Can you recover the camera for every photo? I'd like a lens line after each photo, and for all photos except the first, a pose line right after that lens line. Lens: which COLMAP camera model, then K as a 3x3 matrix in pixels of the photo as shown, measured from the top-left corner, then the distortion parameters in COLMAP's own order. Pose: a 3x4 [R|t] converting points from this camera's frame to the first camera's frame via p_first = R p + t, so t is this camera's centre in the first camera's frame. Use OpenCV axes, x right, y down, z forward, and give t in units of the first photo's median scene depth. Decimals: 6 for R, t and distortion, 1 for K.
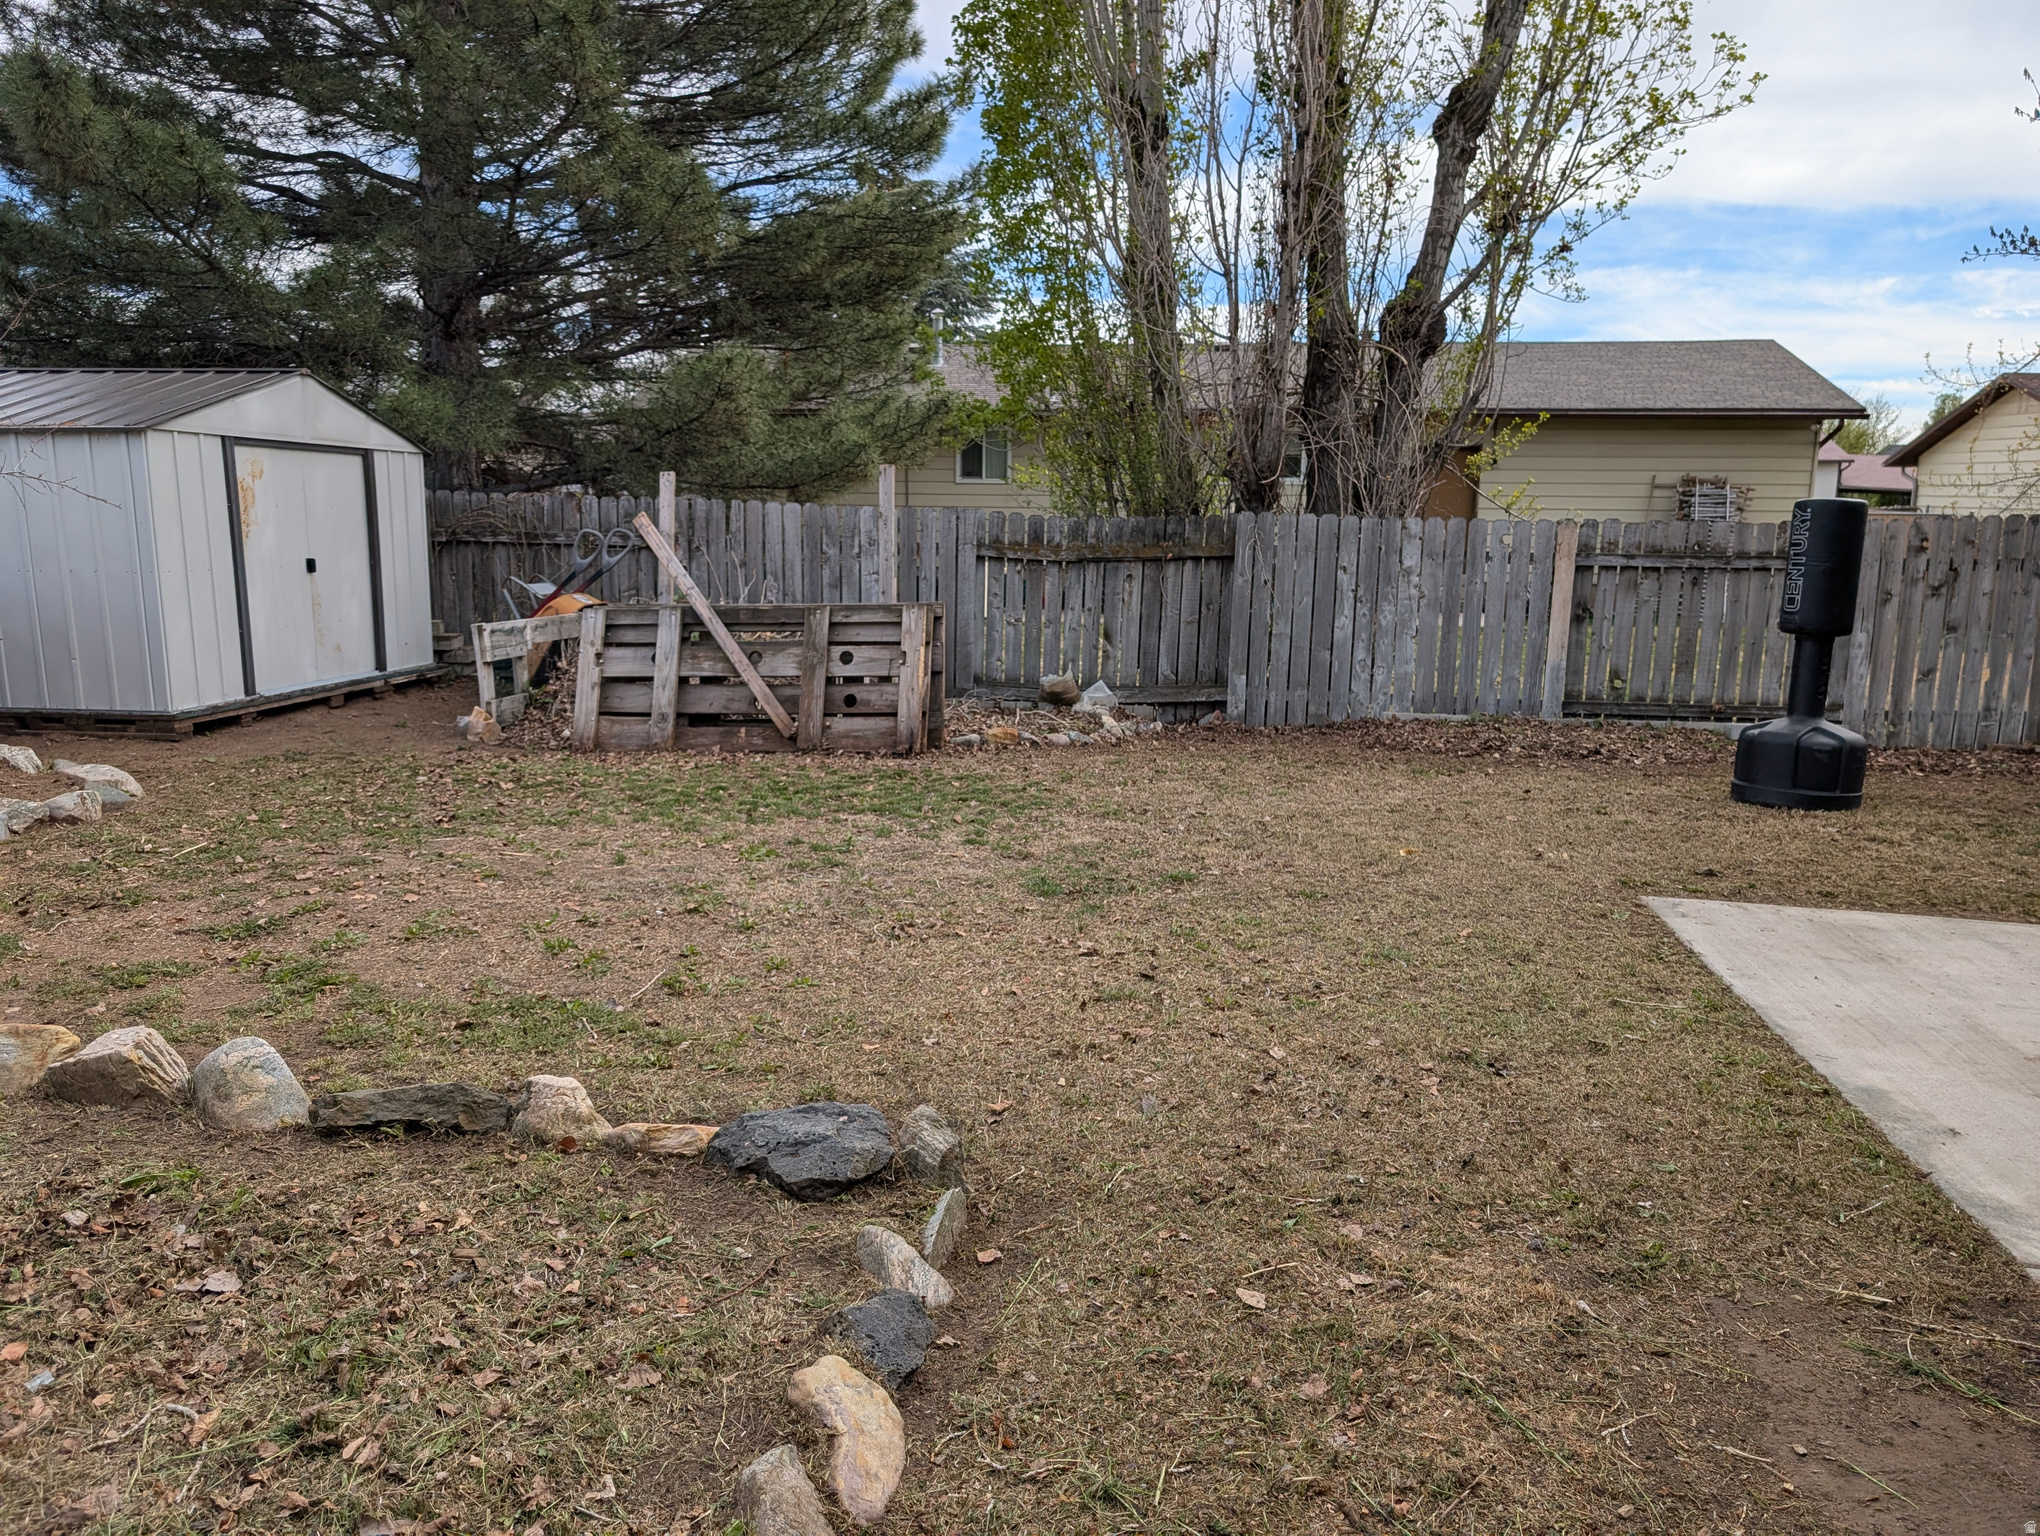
lens RADIAL K [[1465.8, 0, 1021.4], [0, 1465.8, 779.6], [0, 0, 1]] dist [0.047012, -0.008101]
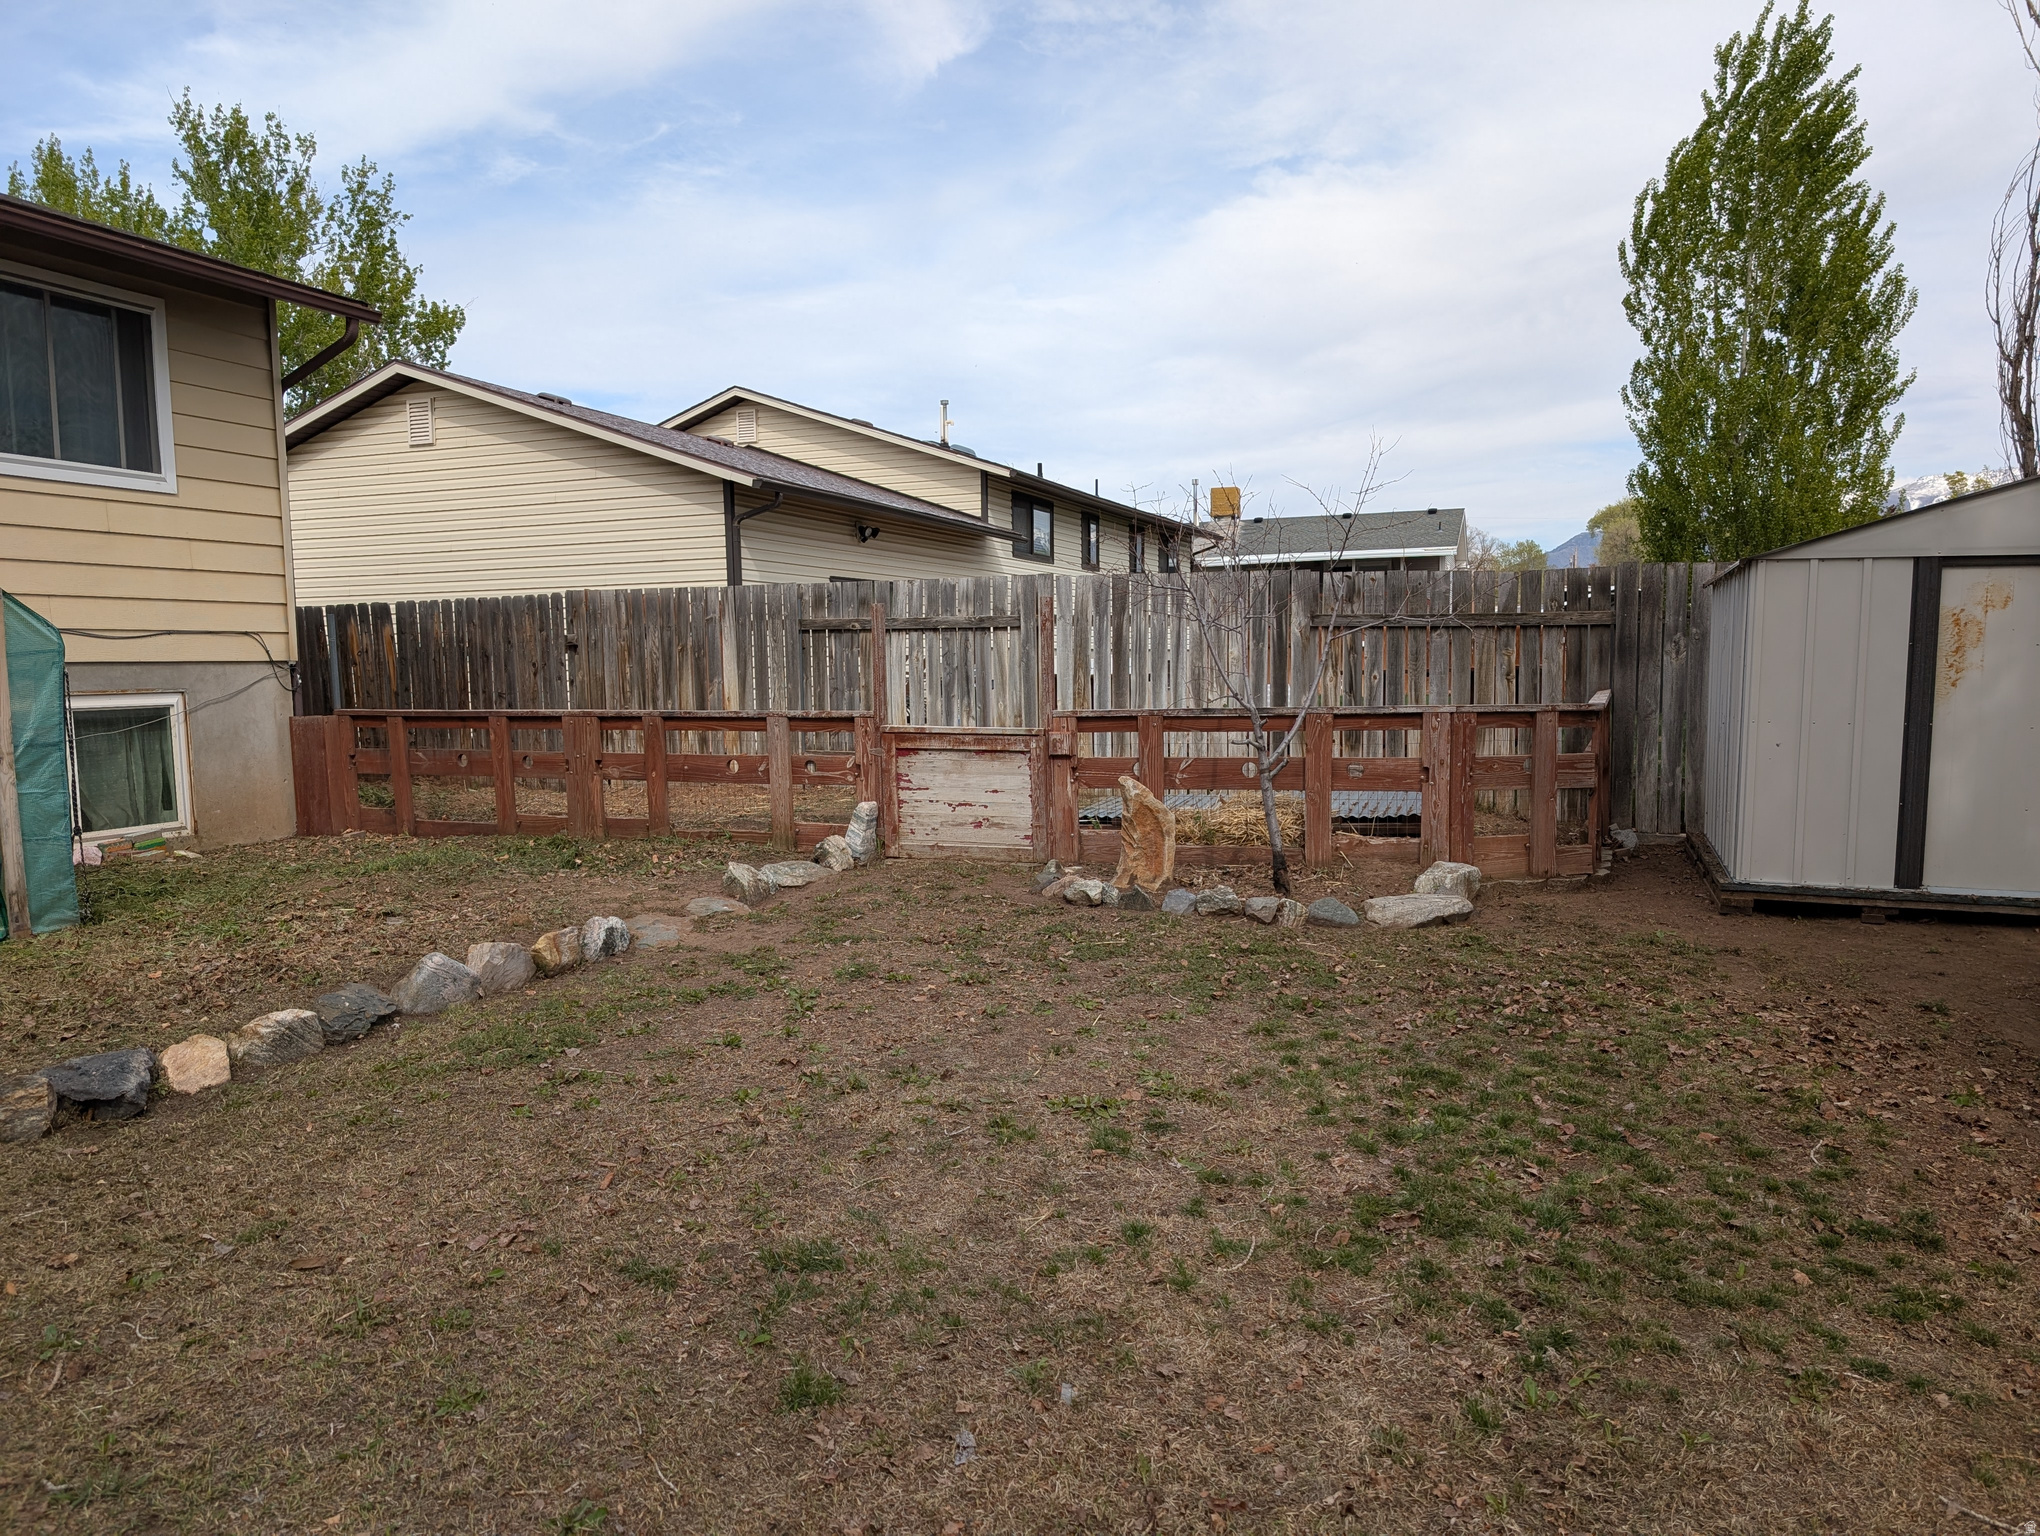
lens RADIAL K [[1465.8, 0, 1022.1], [0, 1465.8, 780.8], [0, 0, 1]] dist [0.047012, -0.008101]
pose [[-0.231635, 0.079403, -0.969557, 0.338942], [-0.180670, 0.975813, 0.123078, -0.125440], [0.955879, 0.203679, -0.211686, 0.725357]]
